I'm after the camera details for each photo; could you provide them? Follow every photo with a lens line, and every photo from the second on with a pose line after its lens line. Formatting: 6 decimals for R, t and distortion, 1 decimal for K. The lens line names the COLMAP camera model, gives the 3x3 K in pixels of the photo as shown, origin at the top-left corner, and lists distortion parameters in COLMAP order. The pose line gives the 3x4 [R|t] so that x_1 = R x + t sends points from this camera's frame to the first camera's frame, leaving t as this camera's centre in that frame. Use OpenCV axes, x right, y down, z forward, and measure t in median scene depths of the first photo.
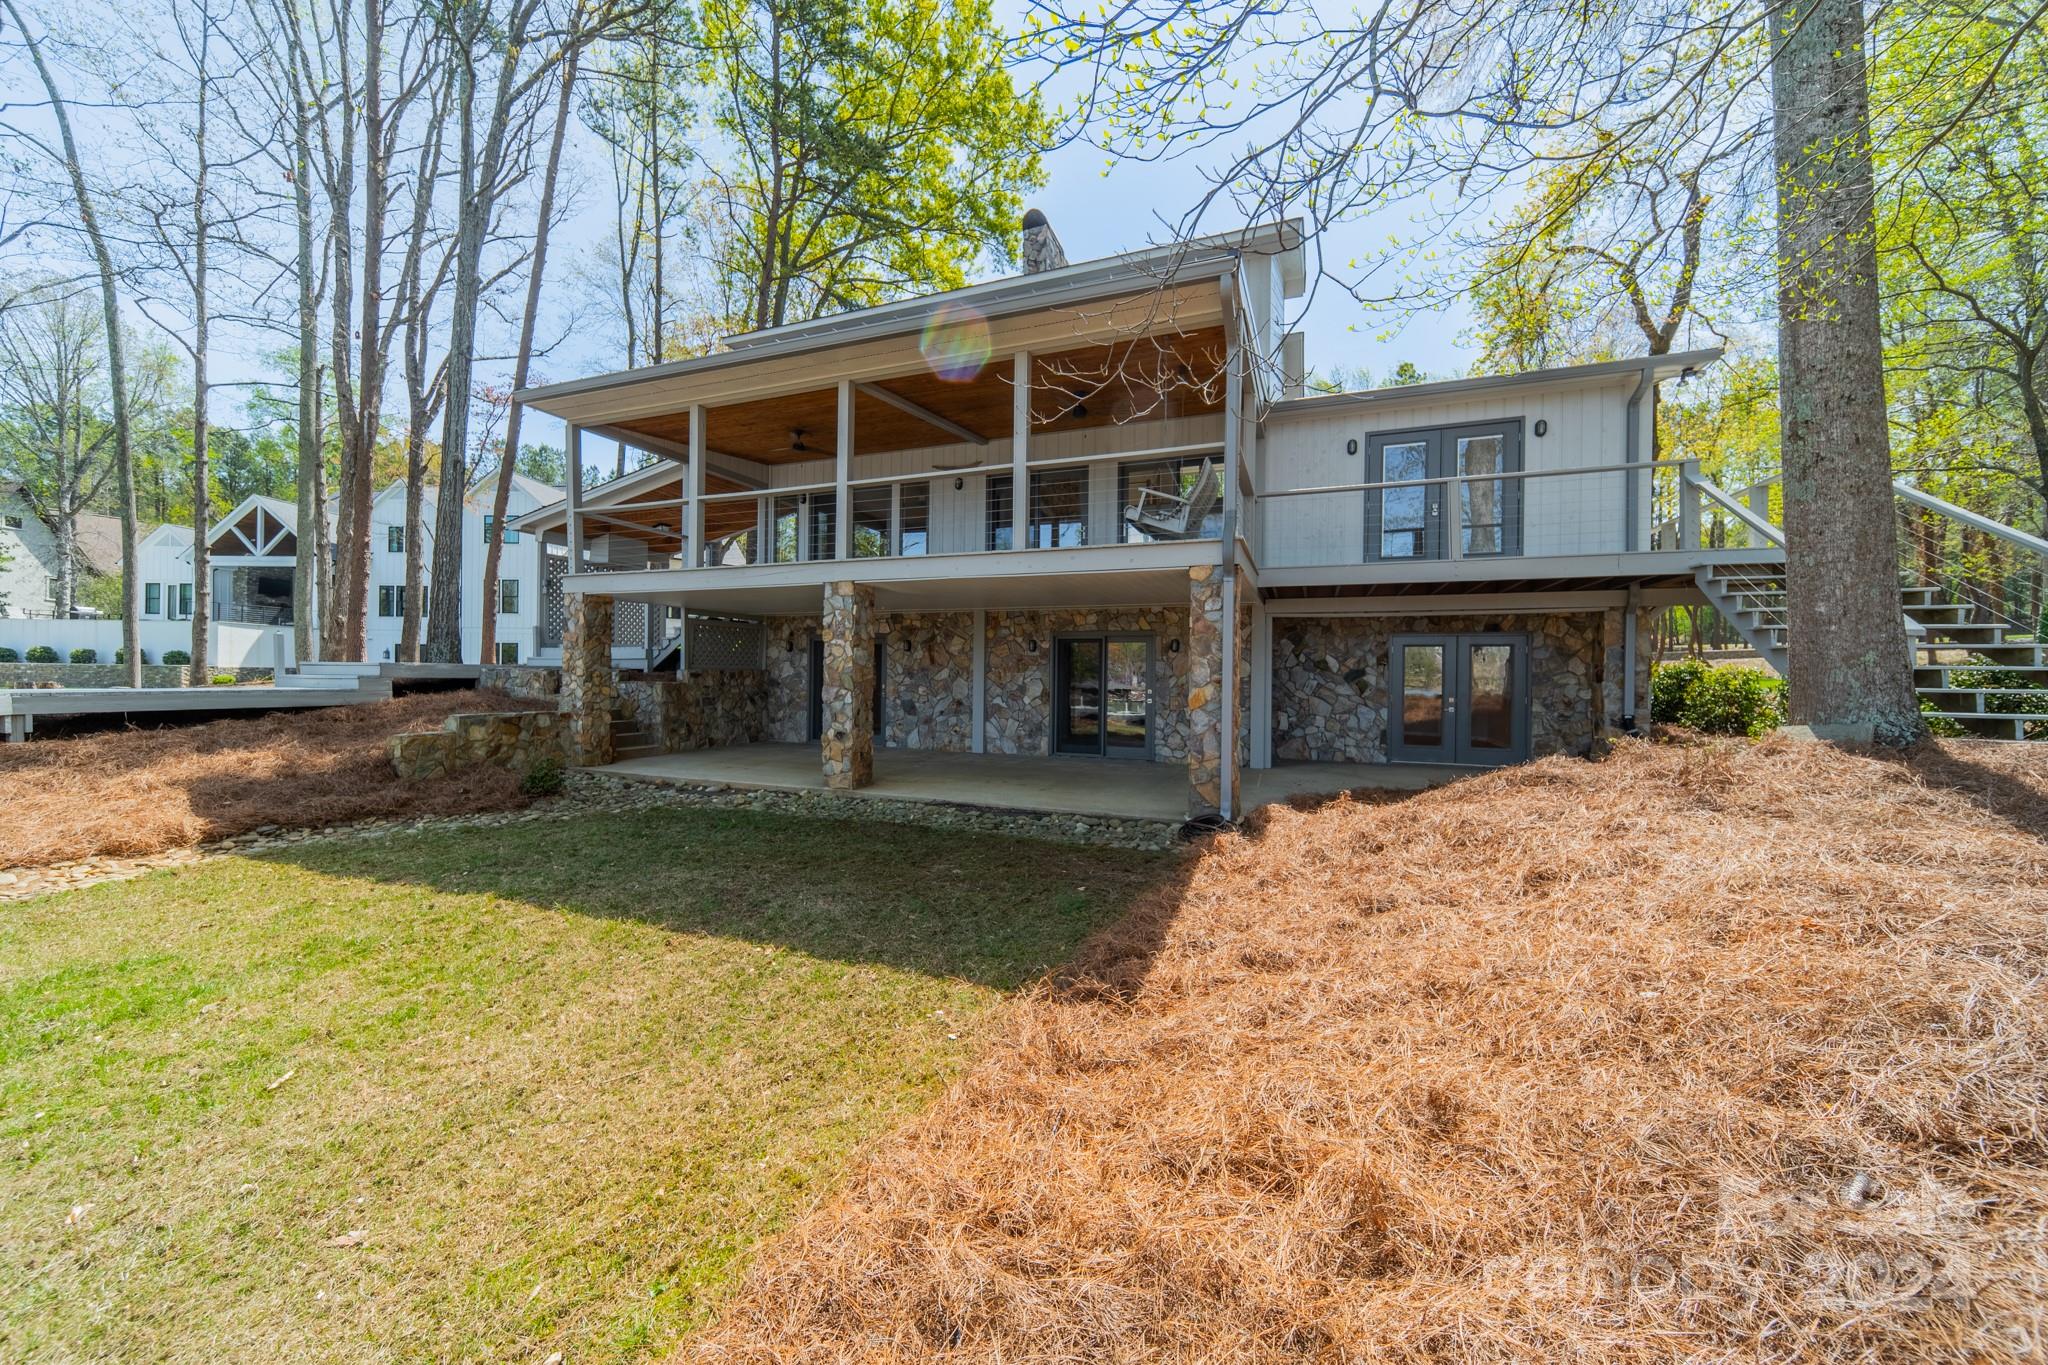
lens RADIAL K [[727.2, 0, 1020.9], [0, 727.2, 678.9], [0, 0, 1]] dist [0.006142, -0.000078]
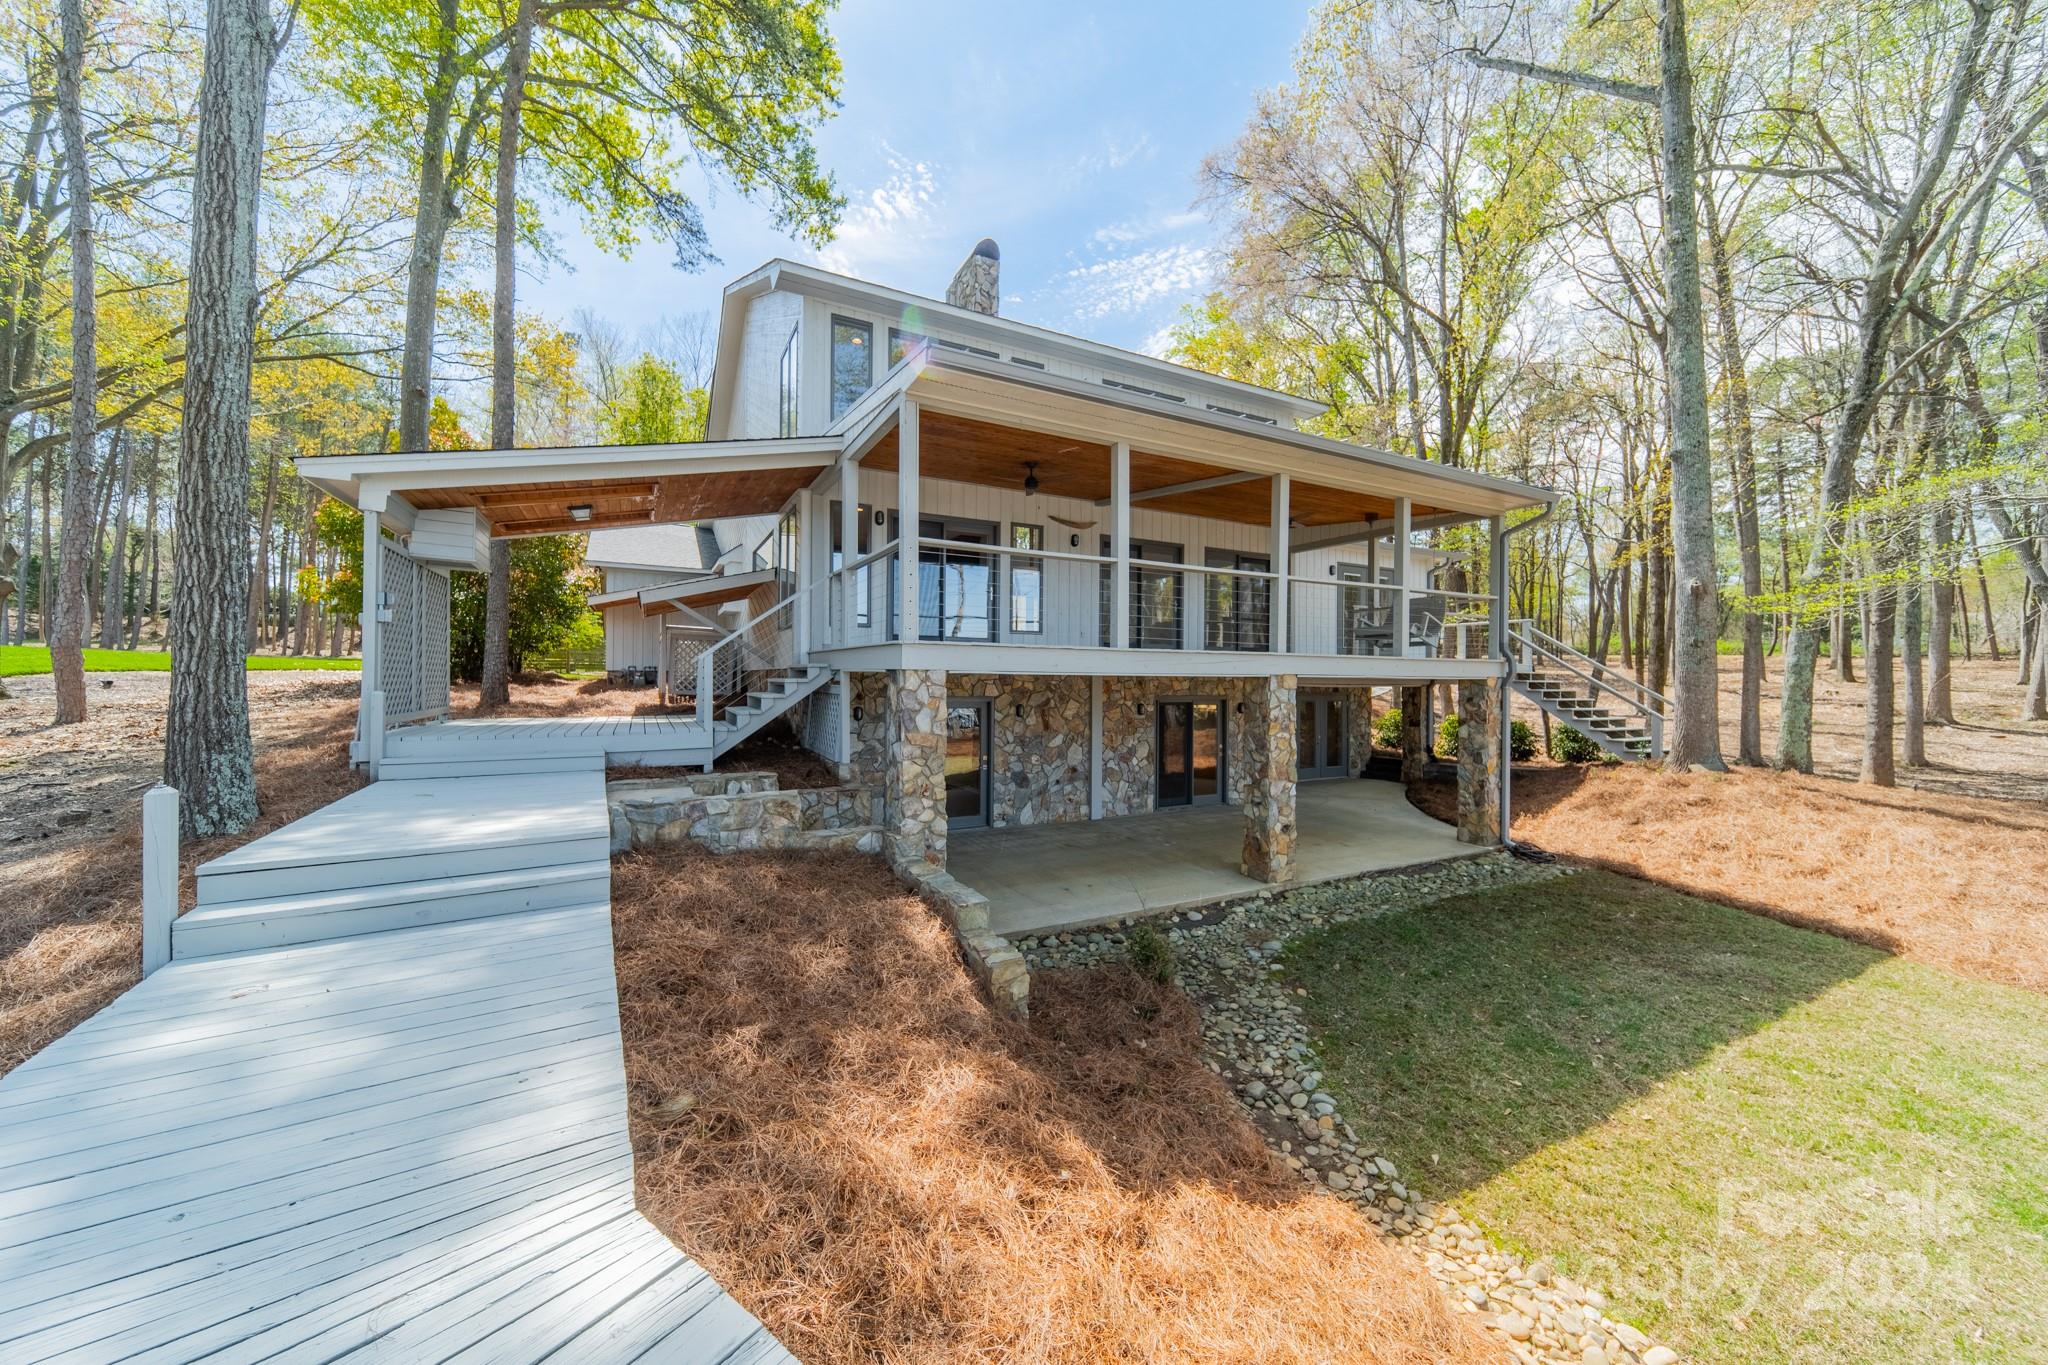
lens RADIAL K [[727.2, 0, 1020.9], [0, 727.2, 678.9], [0, 0, 1]] dist [0.006142, -0.000078]
pose [[0.652085, -0.008207, 0.758102, -0.958875], [0.003243, 0.999962, 0.008035, -0.105948], [-0.758139, -0.002781, 0.652087, 0.480685]]
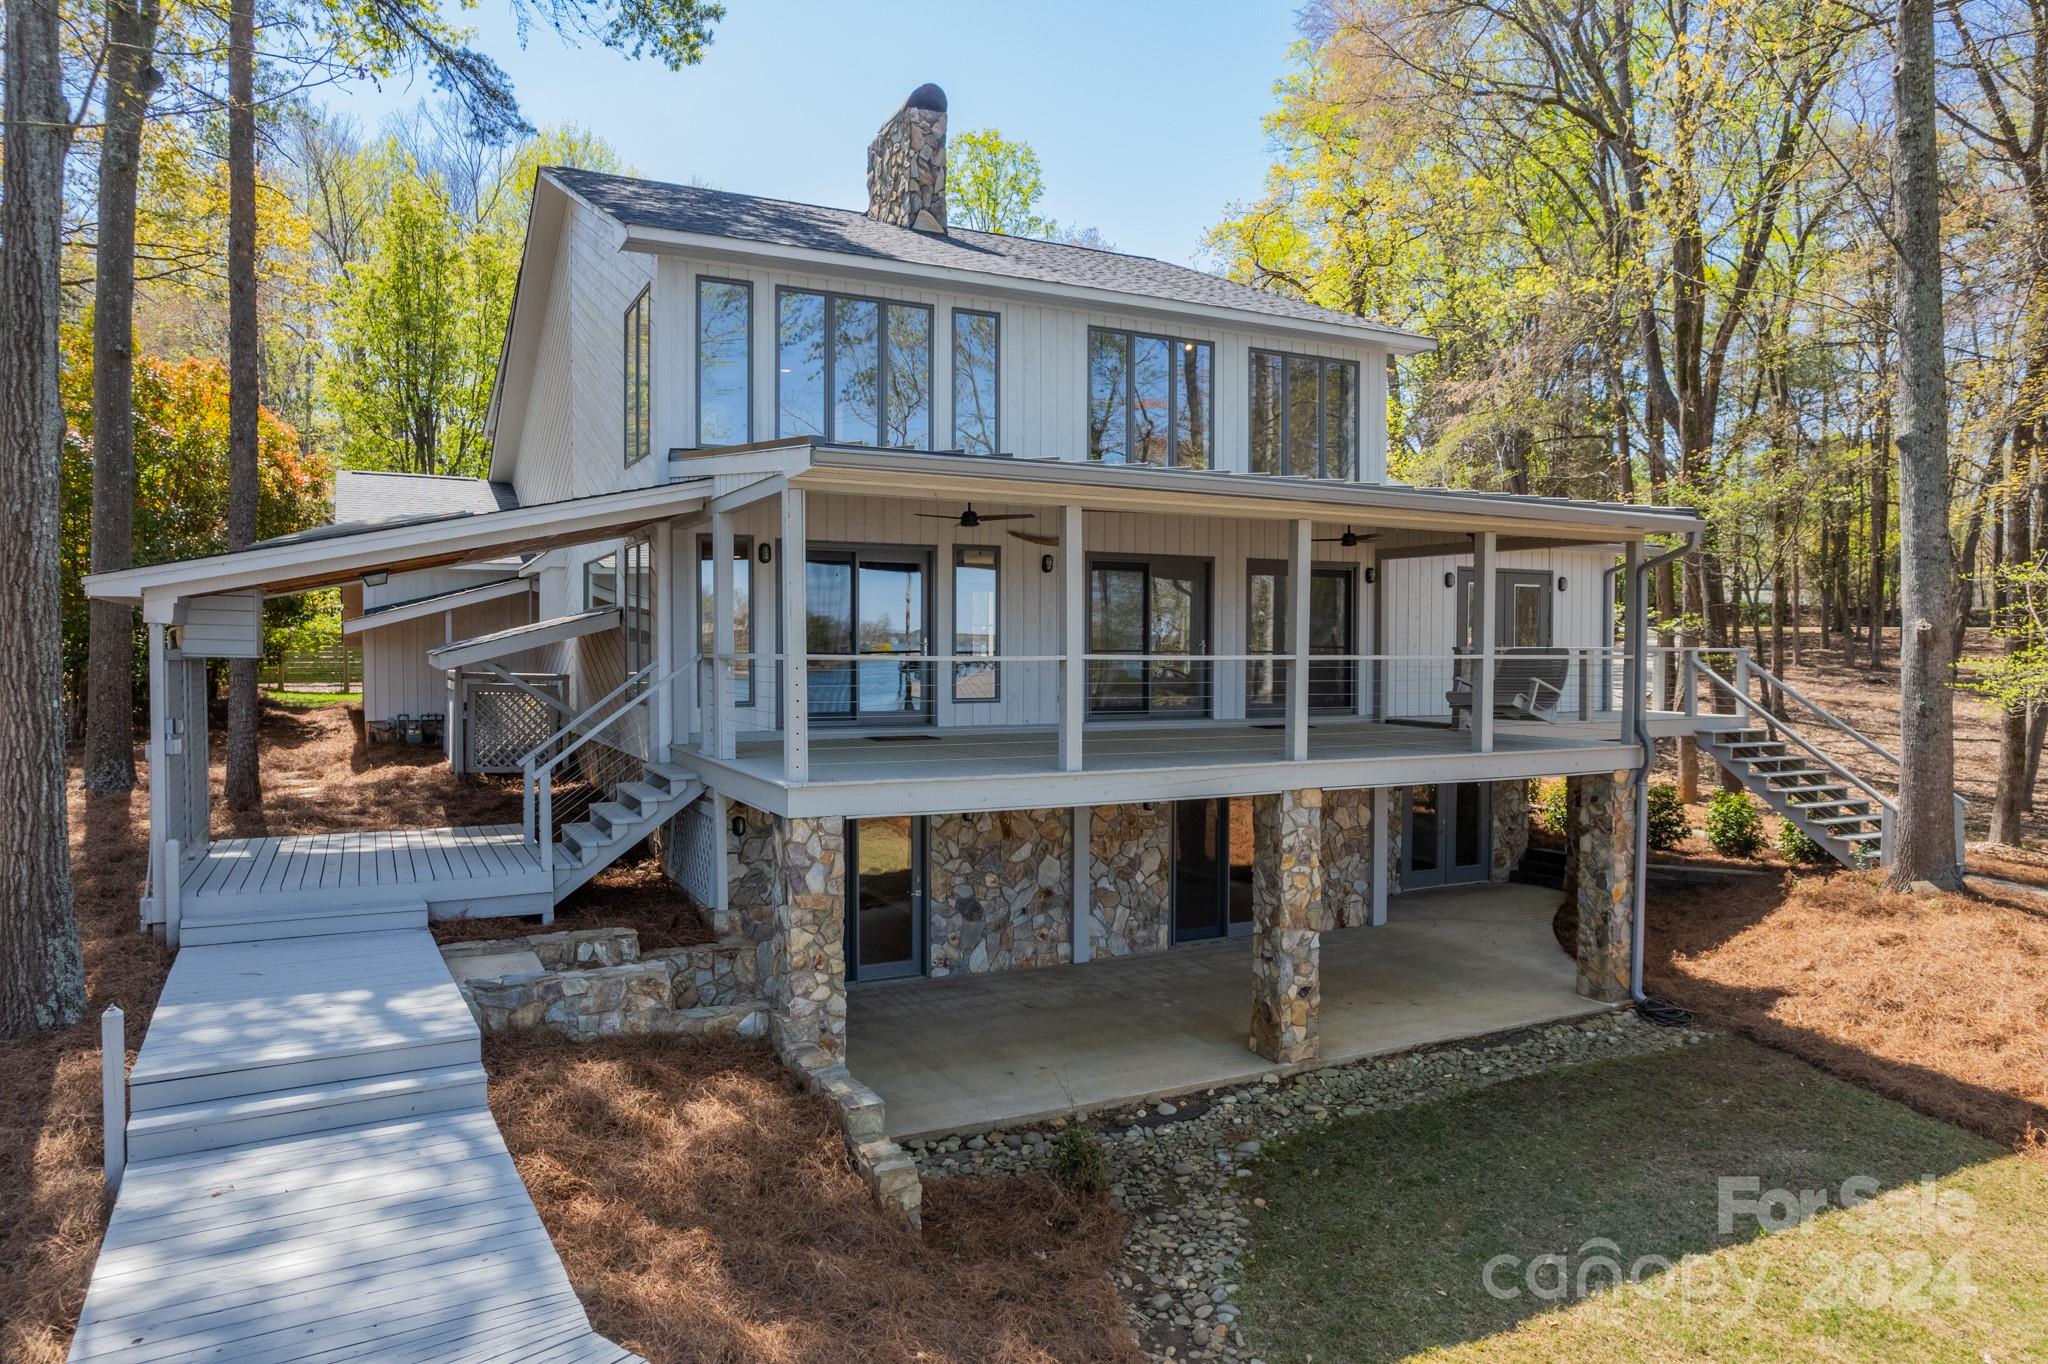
lens RADIAL K [[1322.3, 0, 1013.7], [0, 1322.3, 696.7], [0, 0, 1]] dist [-0.081233, 0.072444]
pose [[0.665473, -0.038823, 0.745411, -1.121009], [0.008183, 0.998966, 0.044724, -0.225190], [-0.746377, -0.023663, 0.665103, 0.250767]]
